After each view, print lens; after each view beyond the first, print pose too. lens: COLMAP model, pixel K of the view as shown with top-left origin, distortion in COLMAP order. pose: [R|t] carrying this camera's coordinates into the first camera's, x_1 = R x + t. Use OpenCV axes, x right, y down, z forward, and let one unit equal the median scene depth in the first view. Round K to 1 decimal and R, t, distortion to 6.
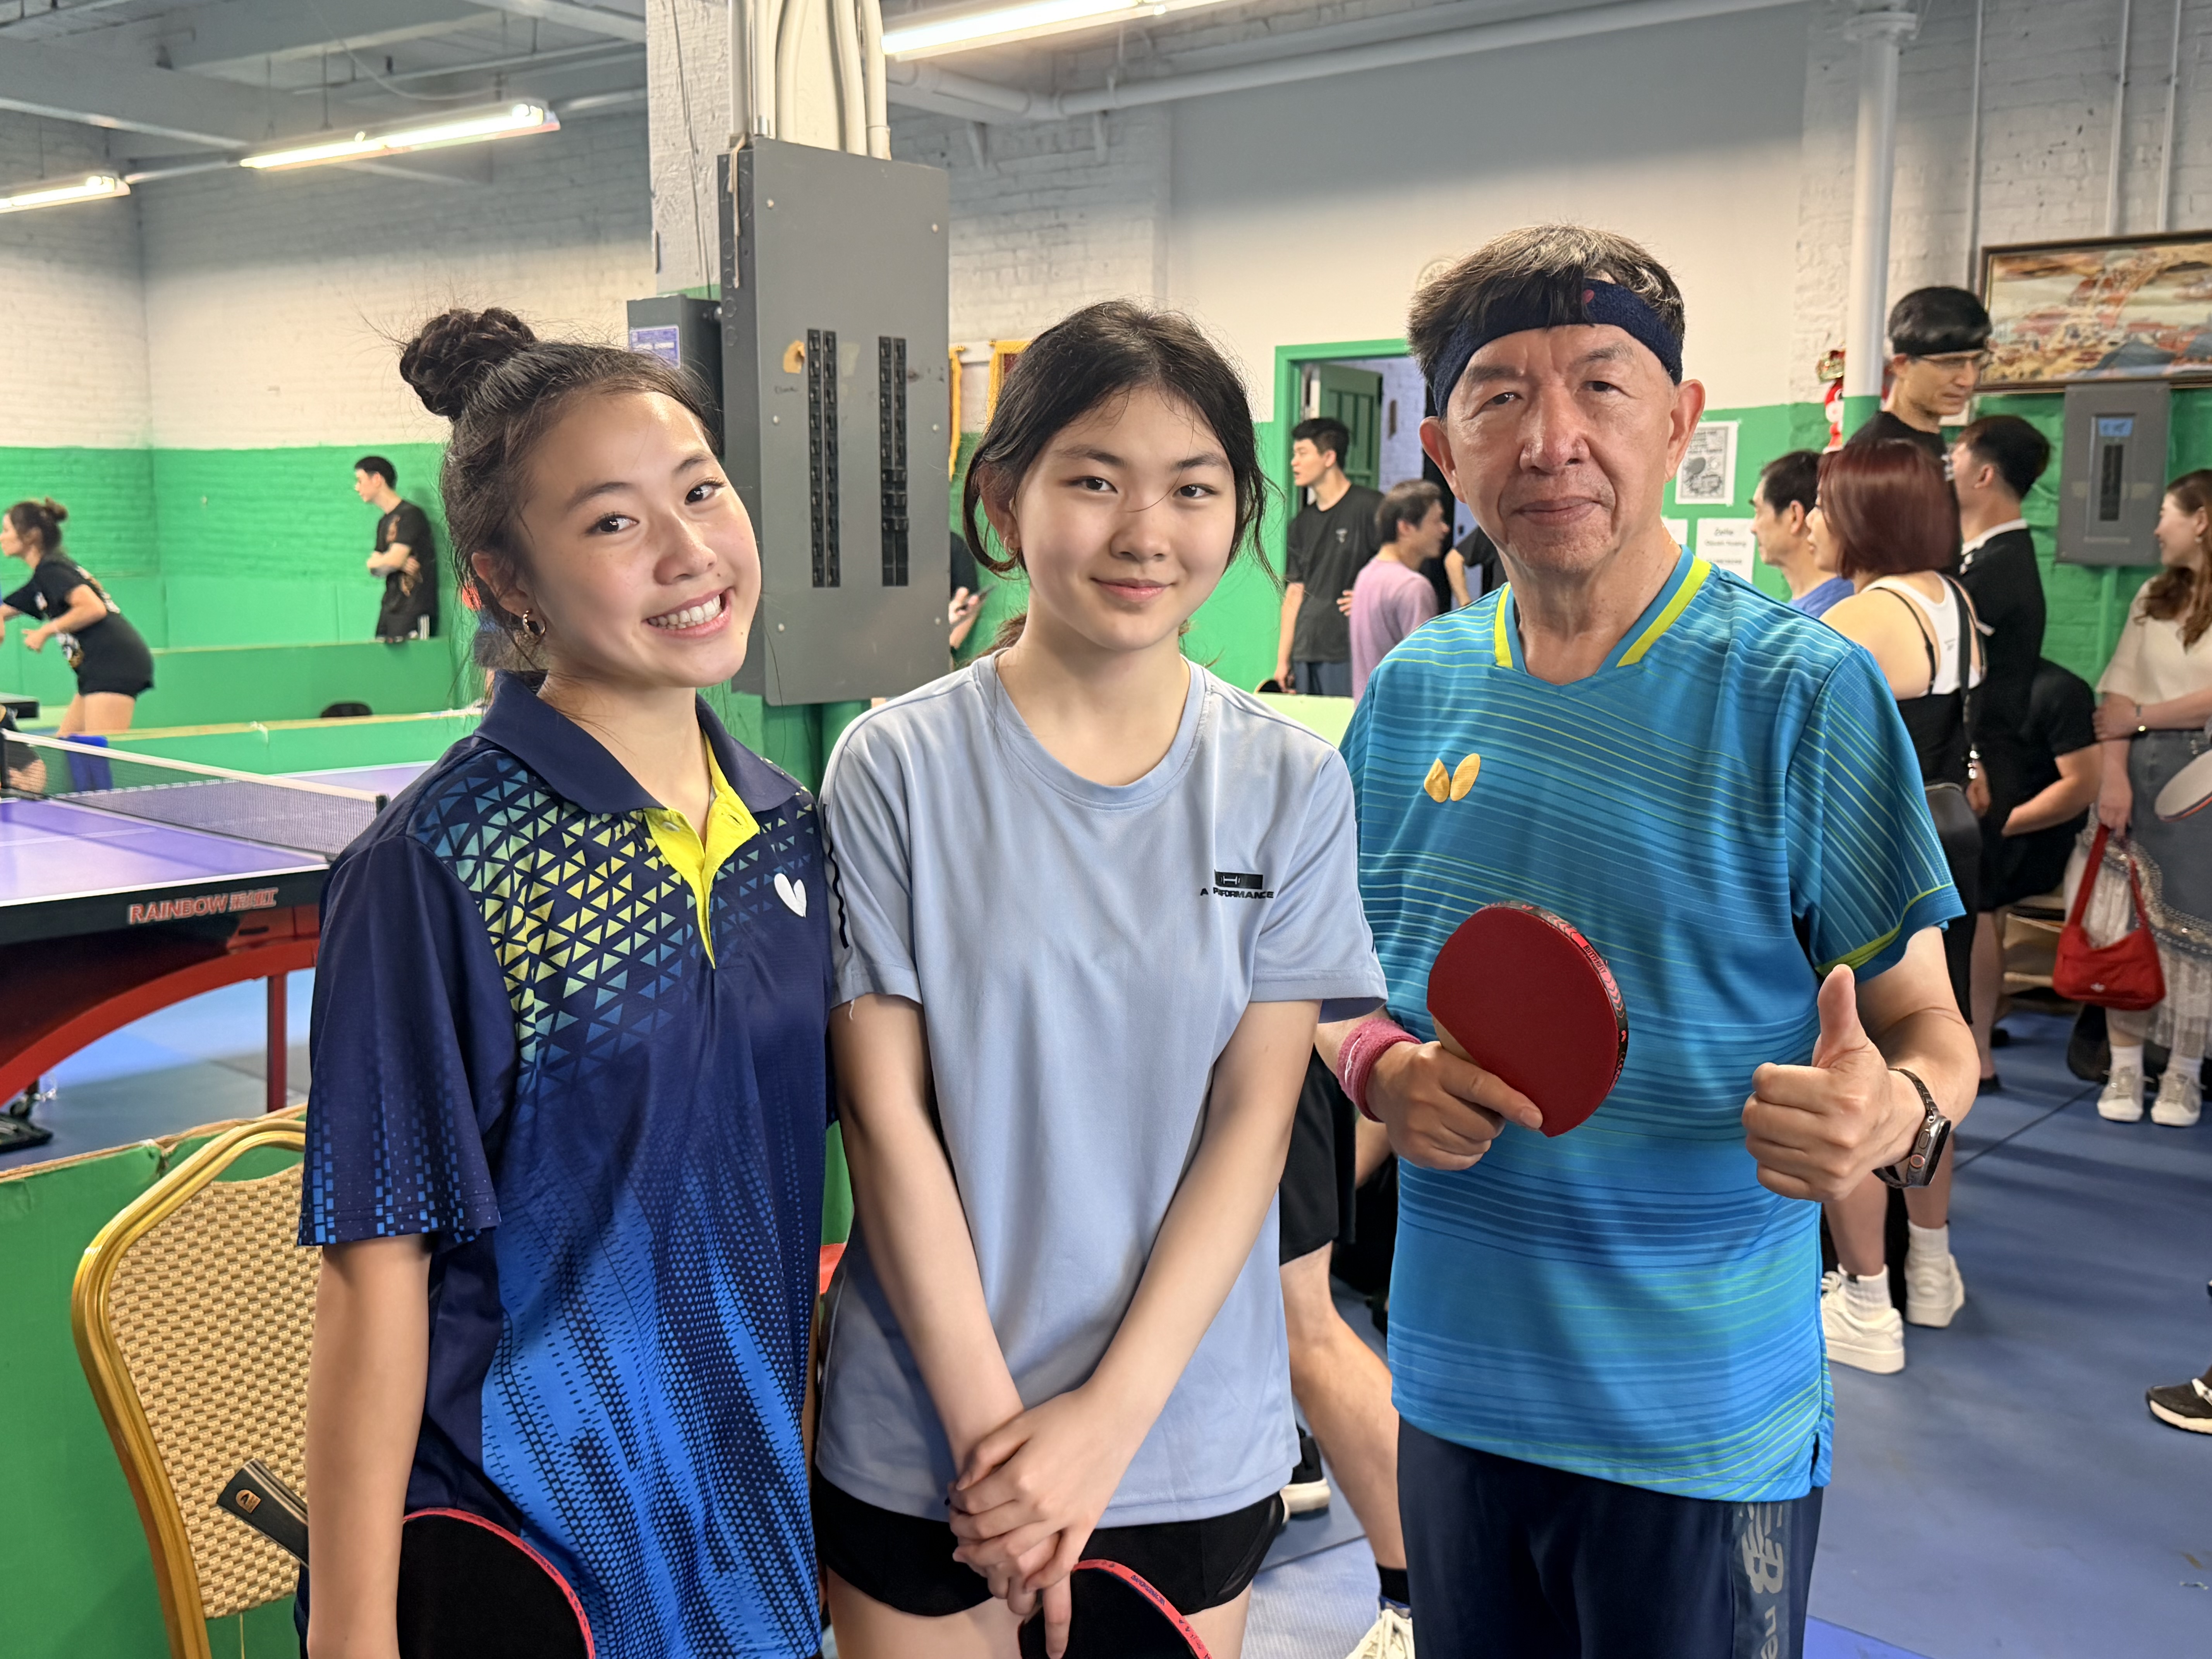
lens RADIAL K [[2272.8, 0, 1106.0], [0, 2272.8, 829.5], [0, 0, 1]] dist [0.259143, -0.554725]
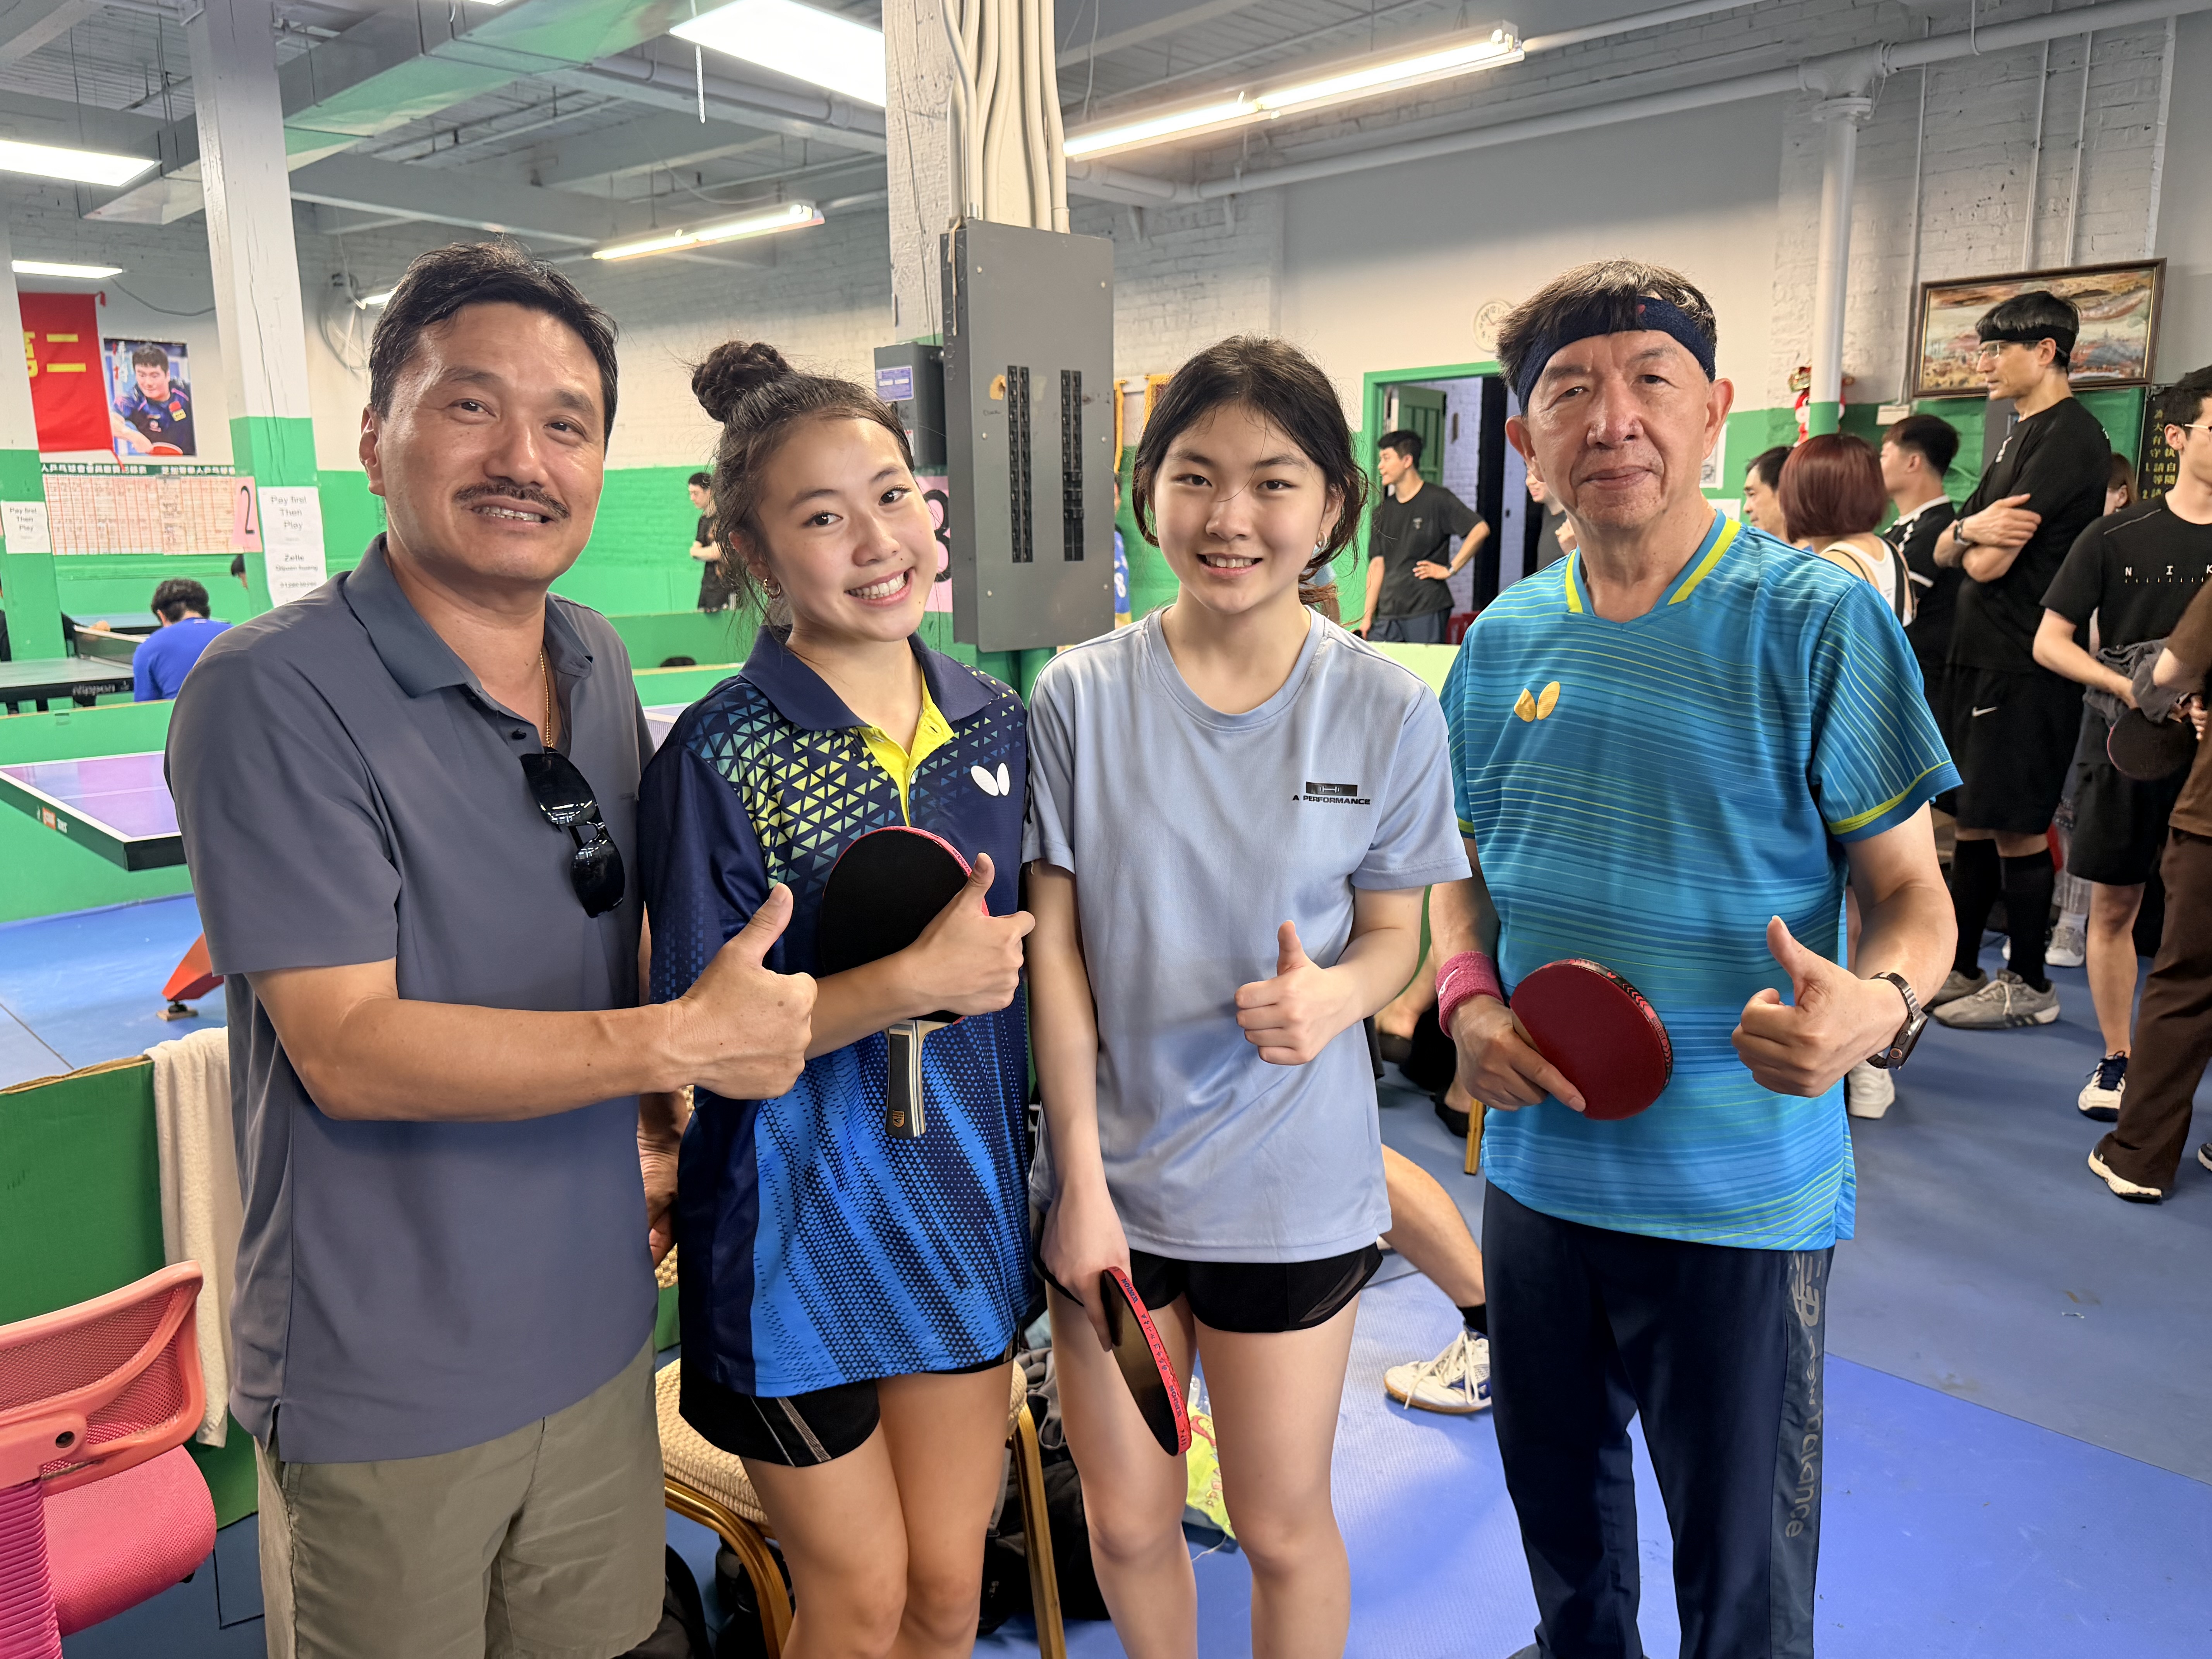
lens RADIAL K [[1538.3, 0, 1106.0], [0, 1538.3, 829.5], [0, 0, 1]] dist [-0.013354, -0.000929]
pose [[0.997390, -0.004898, -0.072041, -0.011645], [0.008563, 0.998680, 0.050645, 0.003461], [0.071698, -0.051130, 0.996115, 0.117640]]
